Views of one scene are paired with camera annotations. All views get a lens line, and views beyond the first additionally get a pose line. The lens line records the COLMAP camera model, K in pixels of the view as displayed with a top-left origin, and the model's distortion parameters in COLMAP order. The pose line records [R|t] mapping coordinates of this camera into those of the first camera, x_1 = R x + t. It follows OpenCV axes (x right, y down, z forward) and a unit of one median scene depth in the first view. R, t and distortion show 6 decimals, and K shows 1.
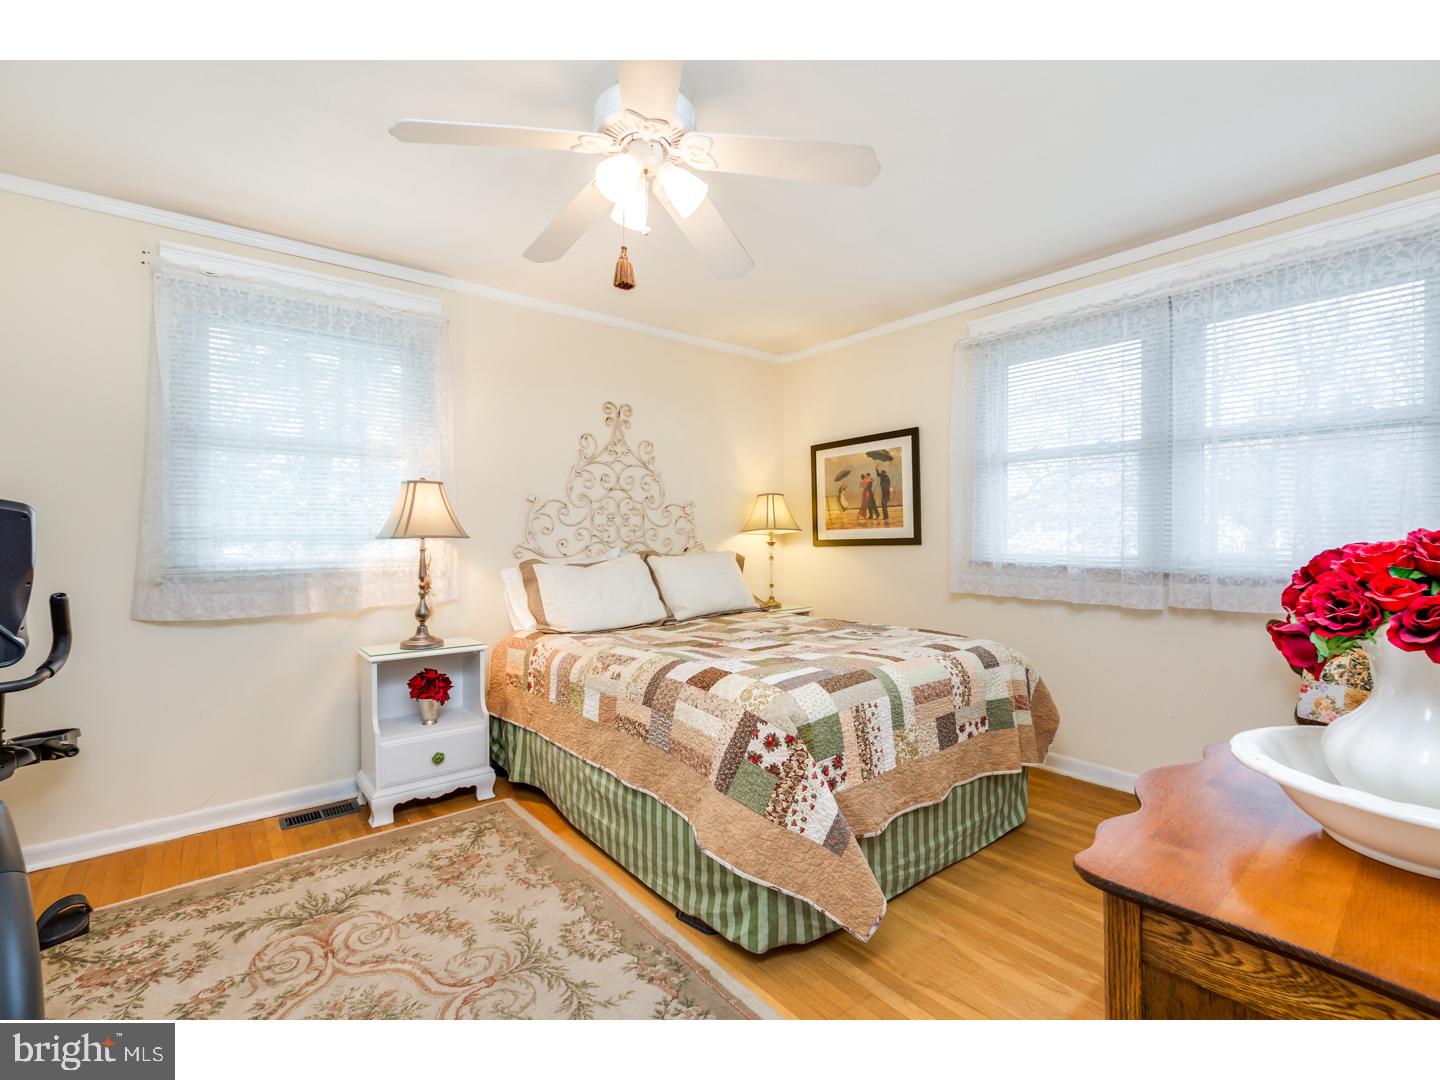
lens RADIAL K [[653.5, 0, 718.9], [0, 653.5, 532.0], [0, 0, 1]] dist [0.000607, 0.000405]
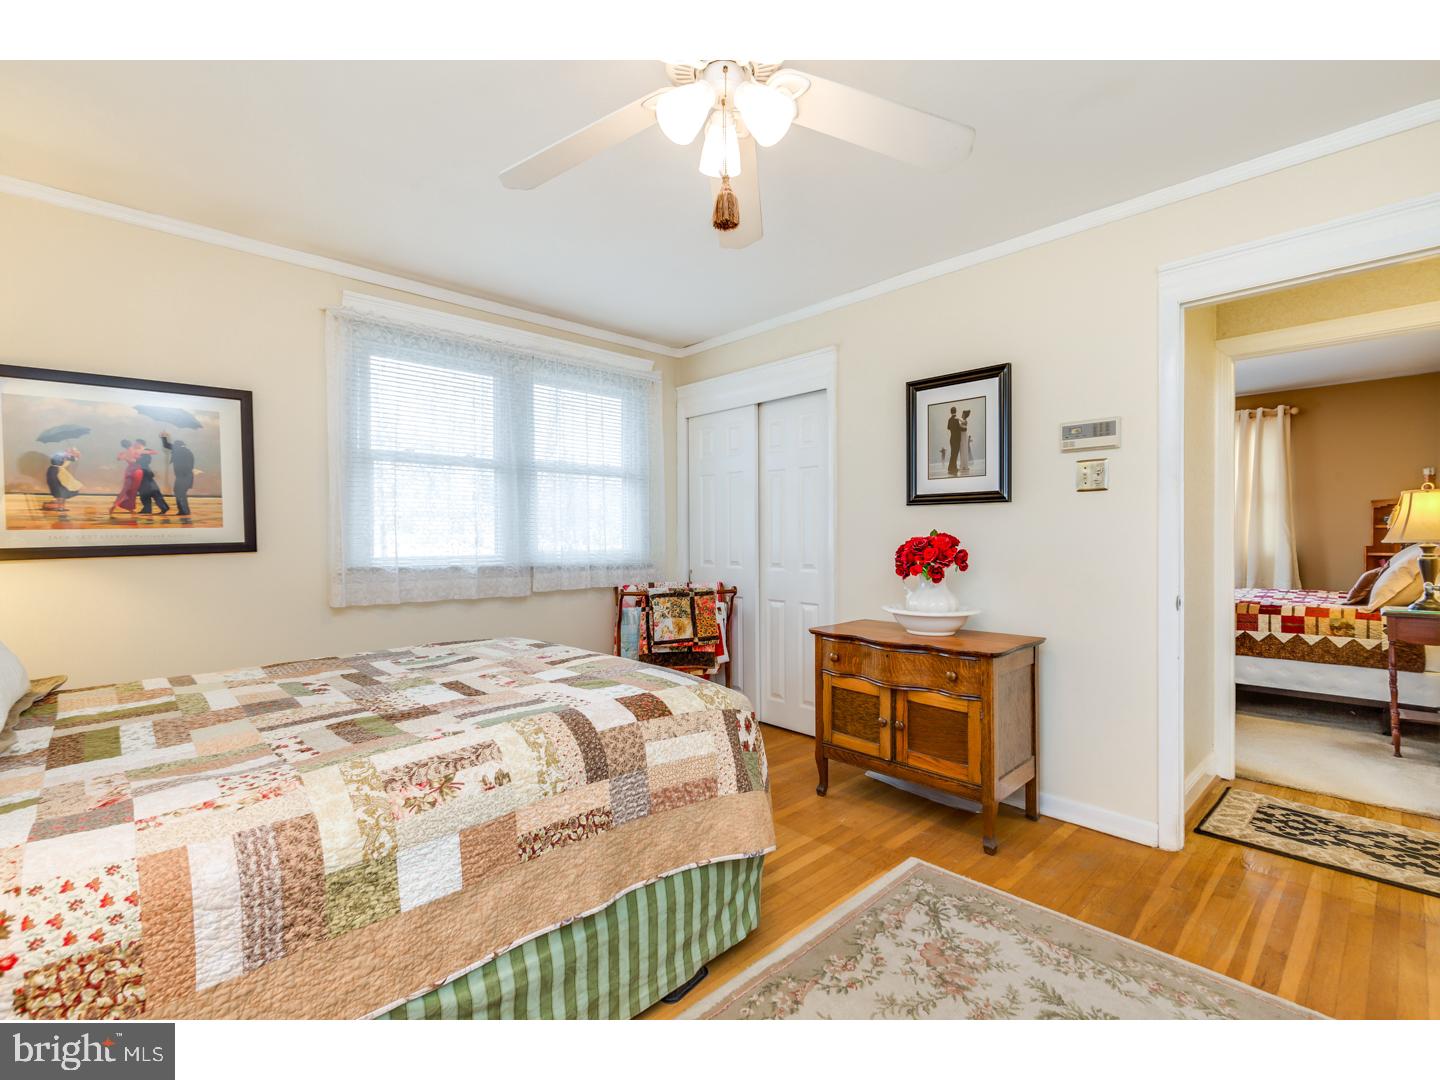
lens RADIAL K [[653.5, 0, 718.9], [0, 653.5, 532.0], [0, 0, 1]] dist [0.000607, 0.000405]
pose [[-0.091804, 0.010284, 0.995724, -0.648096], [0.001543, 0.999947, -0.010185, 0.007594], [-0.995776, 0.000601, -0.091815, 0.743578]]
